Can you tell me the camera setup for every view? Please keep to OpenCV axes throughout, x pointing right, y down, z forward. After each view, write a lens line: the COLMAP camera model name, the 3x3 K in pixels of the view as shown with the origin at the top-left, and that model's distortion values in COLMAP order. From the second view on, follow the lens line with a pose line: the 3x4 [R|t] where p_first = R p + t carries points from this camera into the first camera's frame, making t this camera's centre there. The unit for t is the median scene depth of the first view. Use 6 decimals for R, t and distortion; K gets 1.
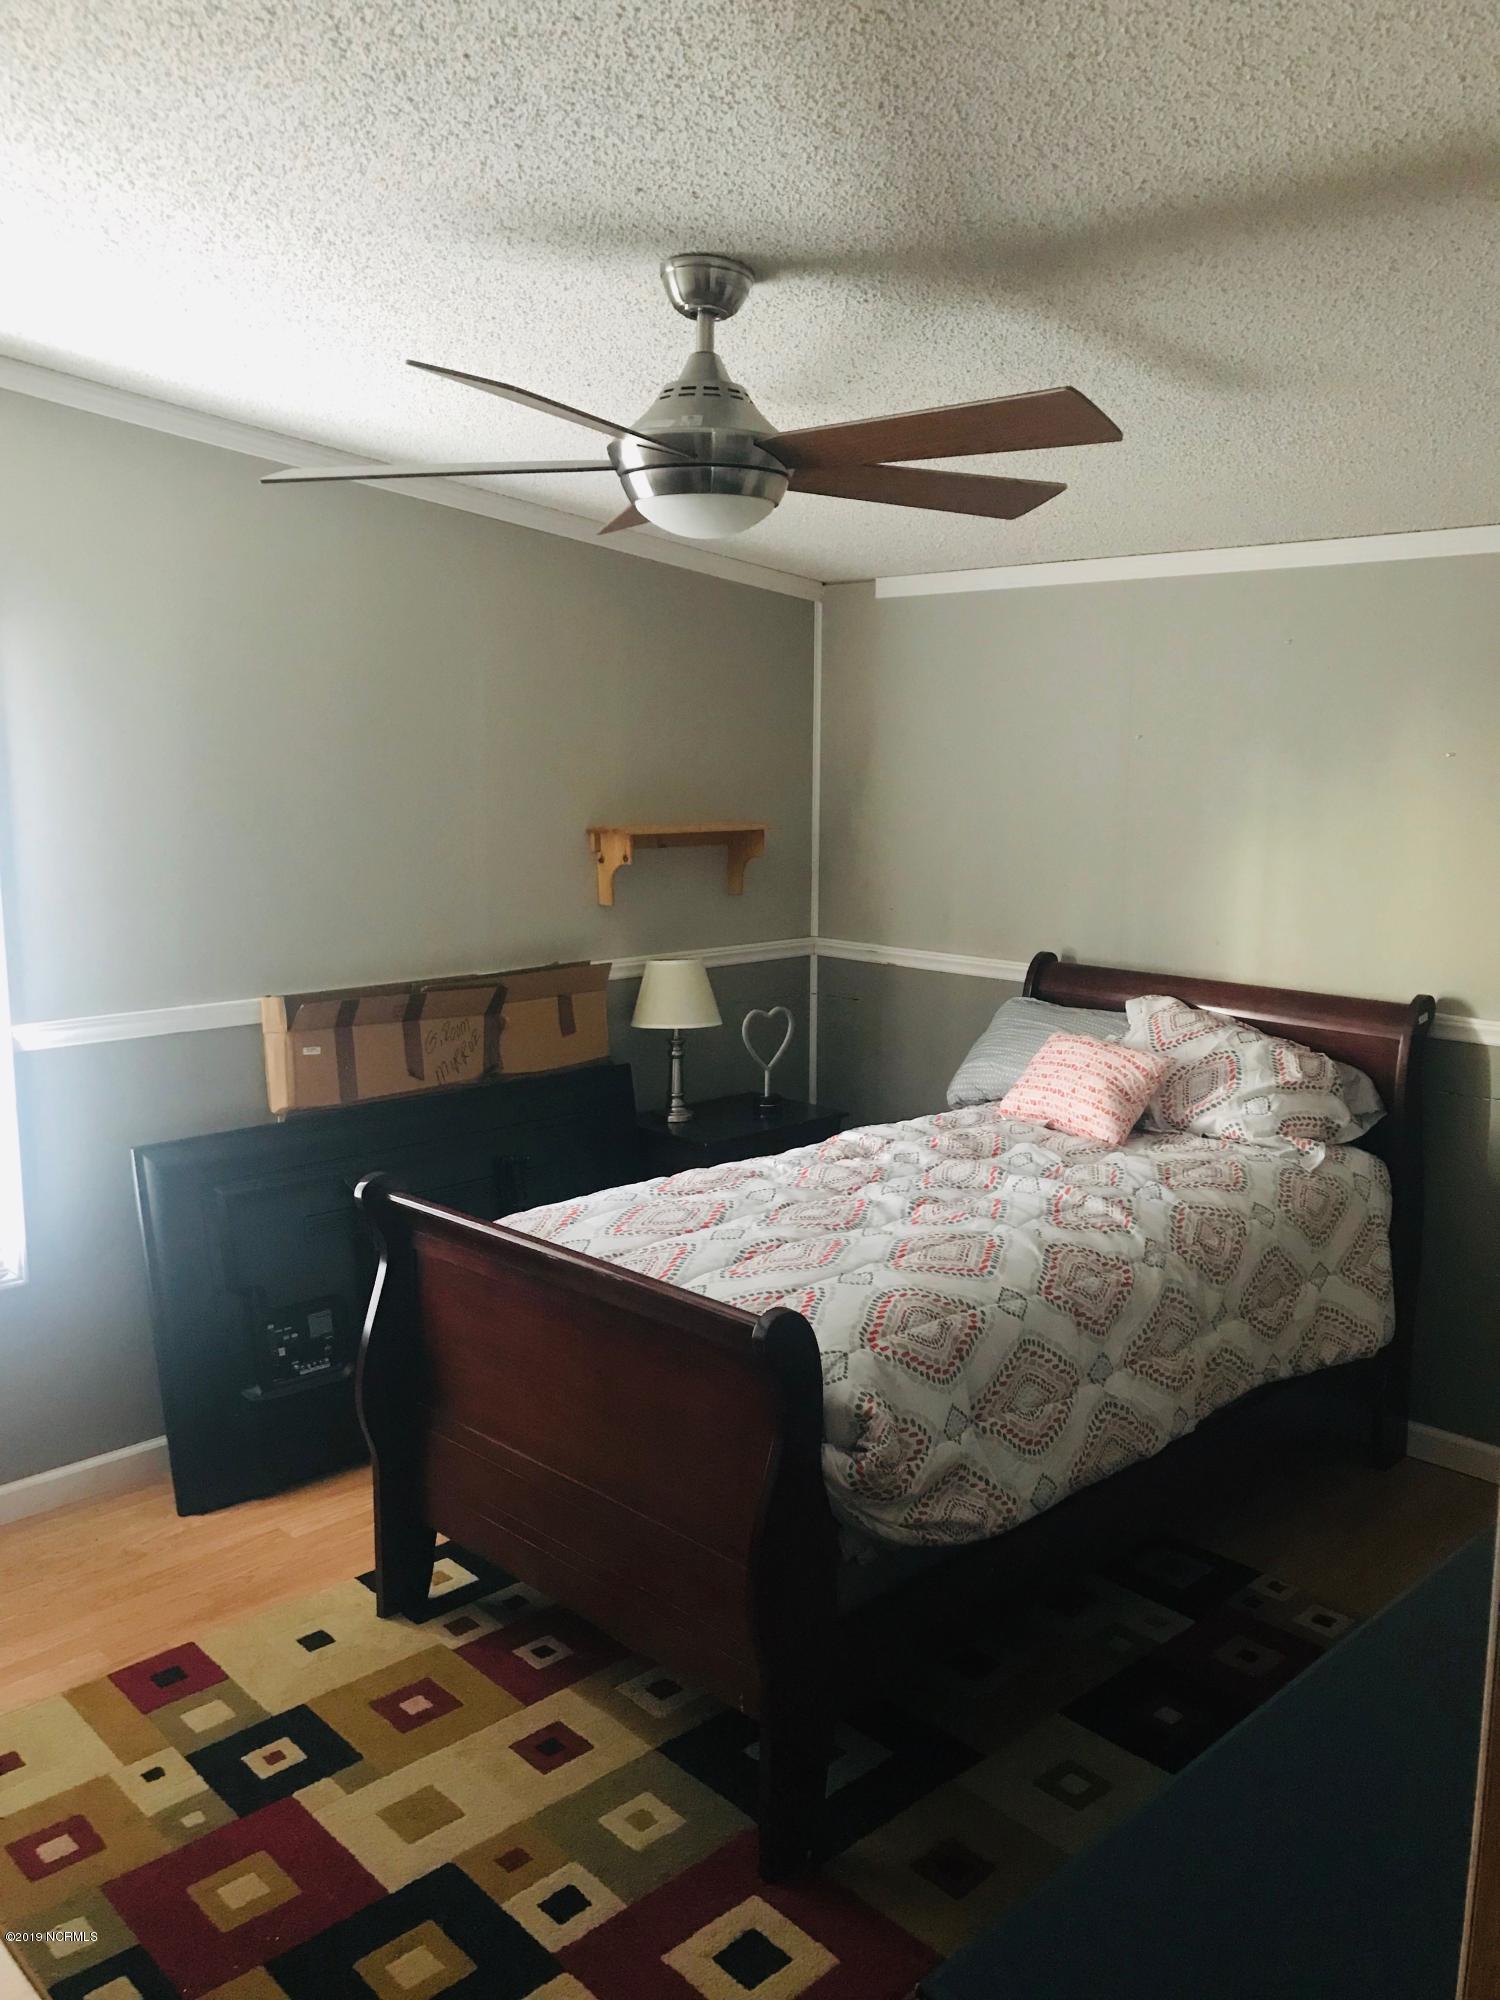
lens RADIAL K [[1595.9, 0, 750.3], [0, 1595.9, 847.8], [0, 0, 1]] dist [0.061020, -0.136794]
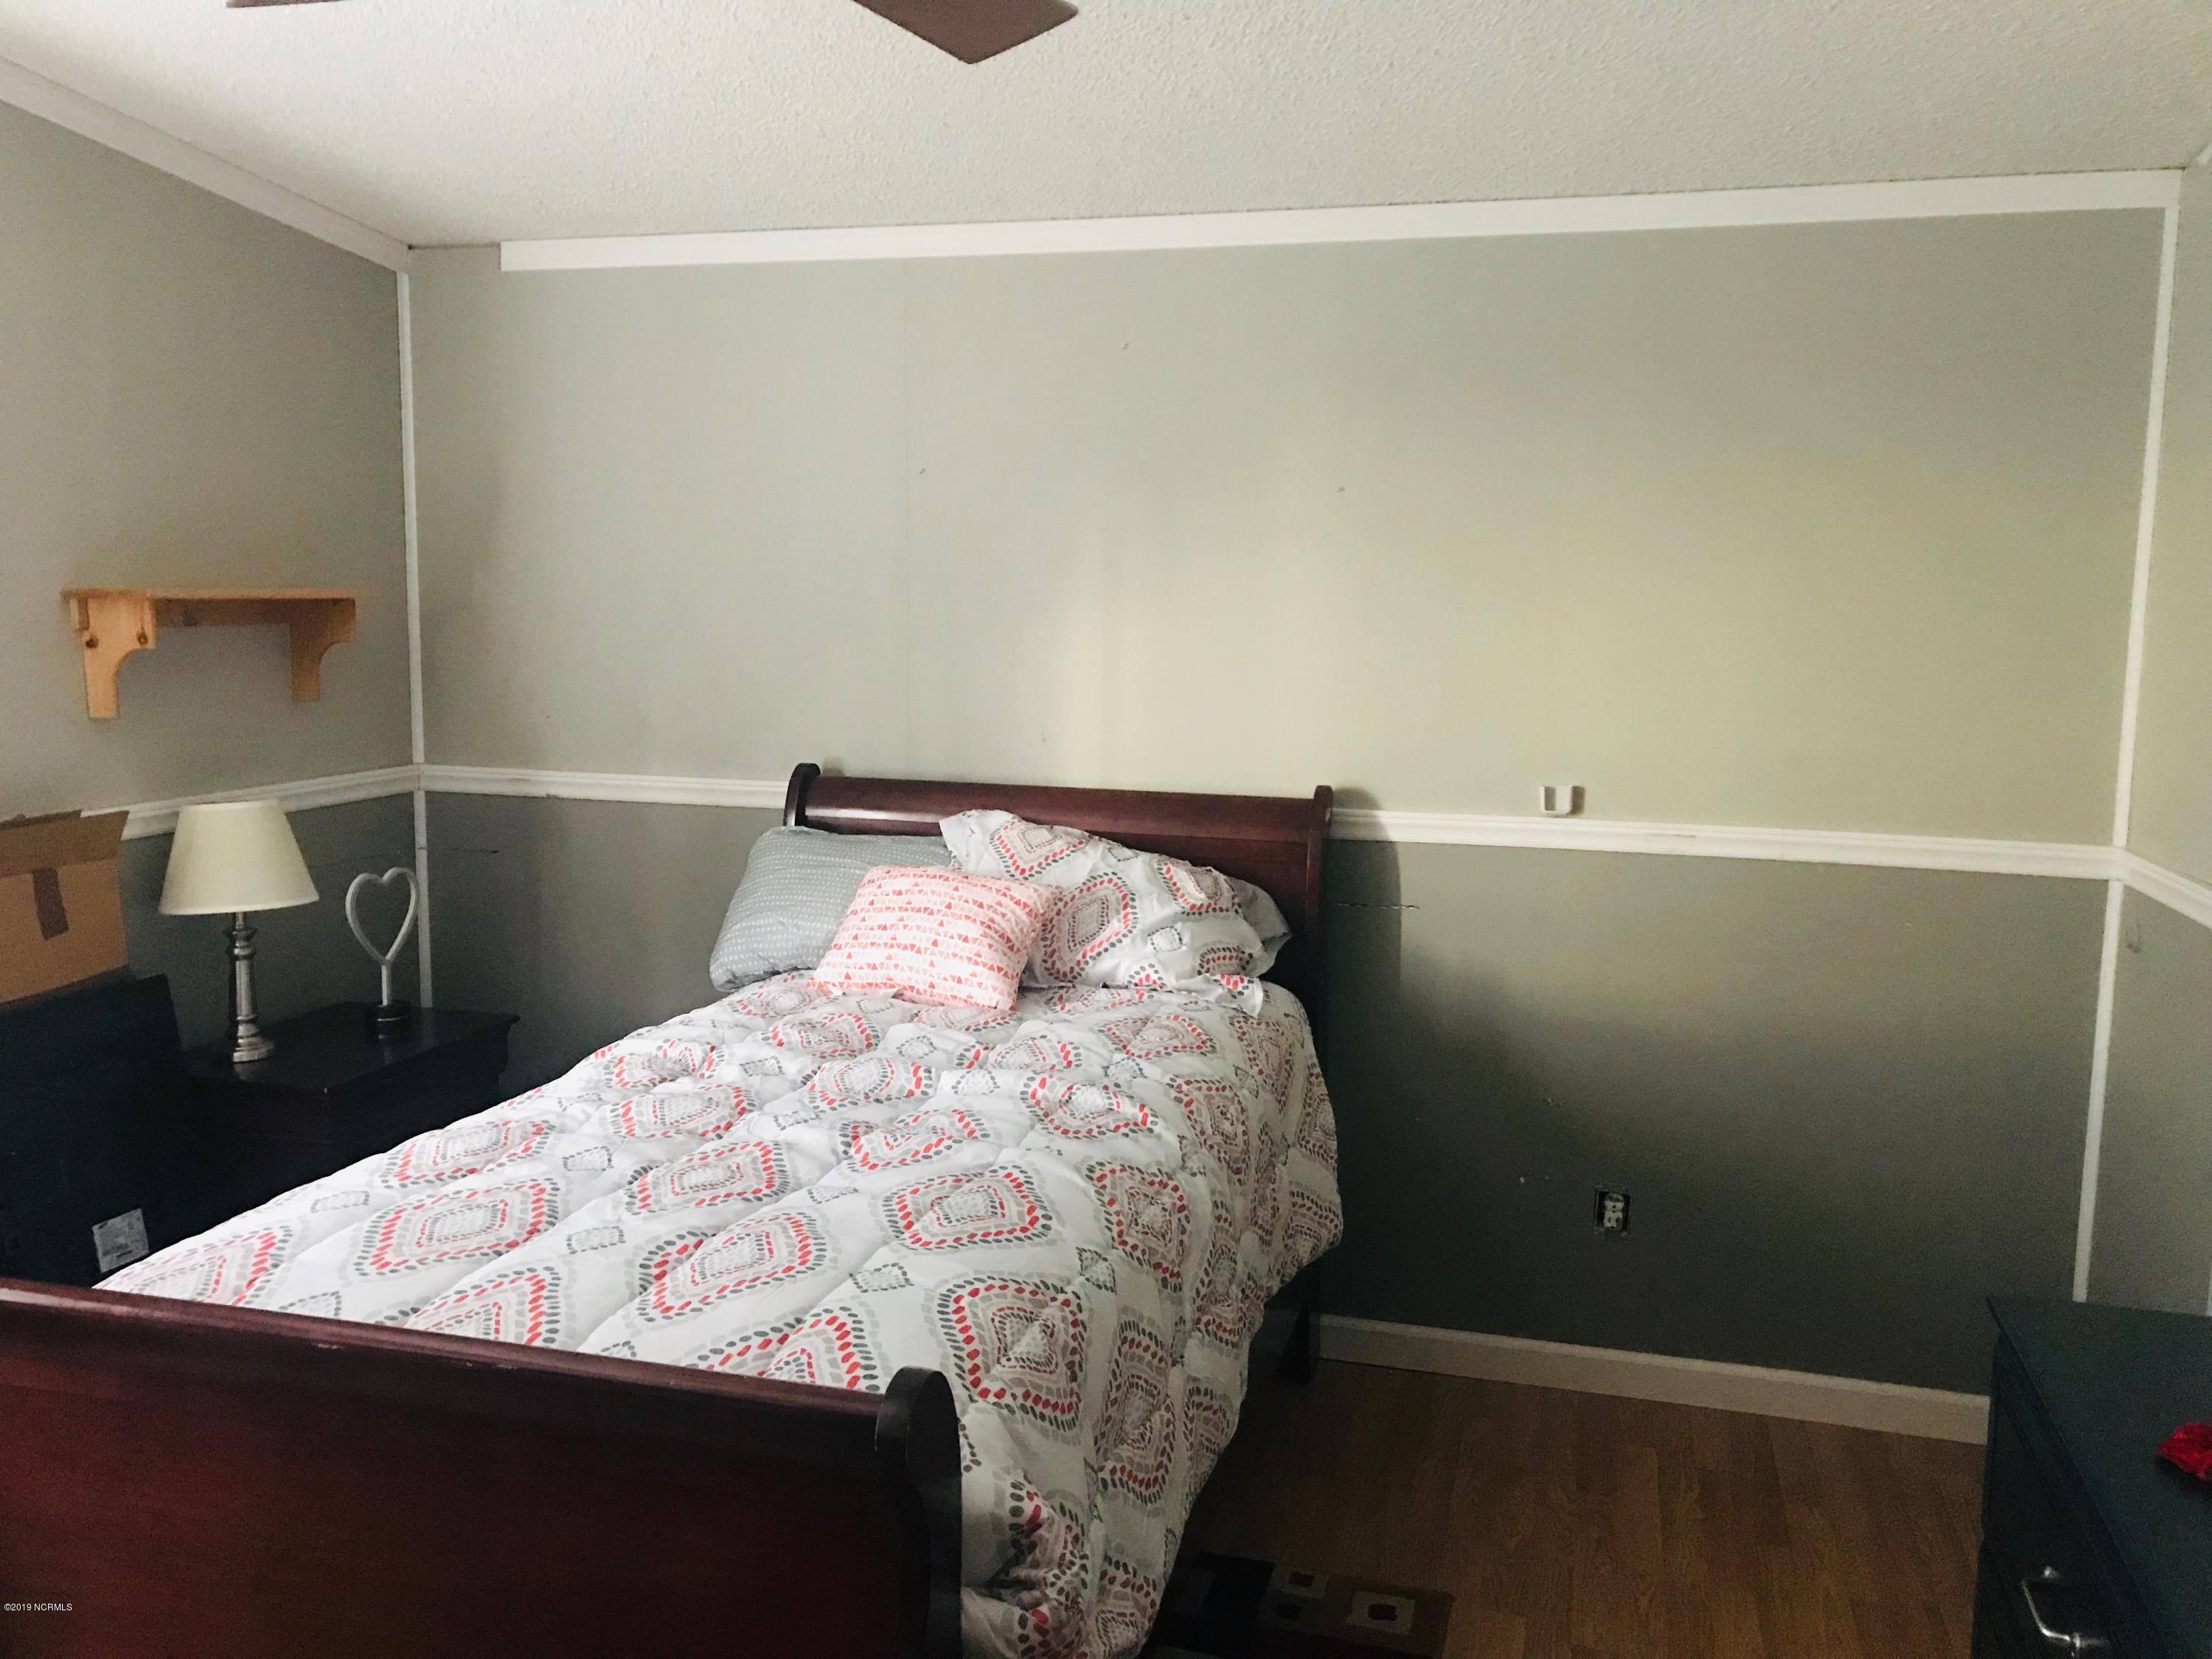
lens RADIAL K [[1789.8, 0, 1103.5], [0, 1789.8, 701.7], [0, 0, 1]] dist [0.108430, -0.273597]
pose [[0.860313, -0.022626, 0.509264, -0.140730], [0.018563, 0.999742, 0.013058, 0.035157], [-0.509428, -0.001780, 0.860512, 0.275279]]
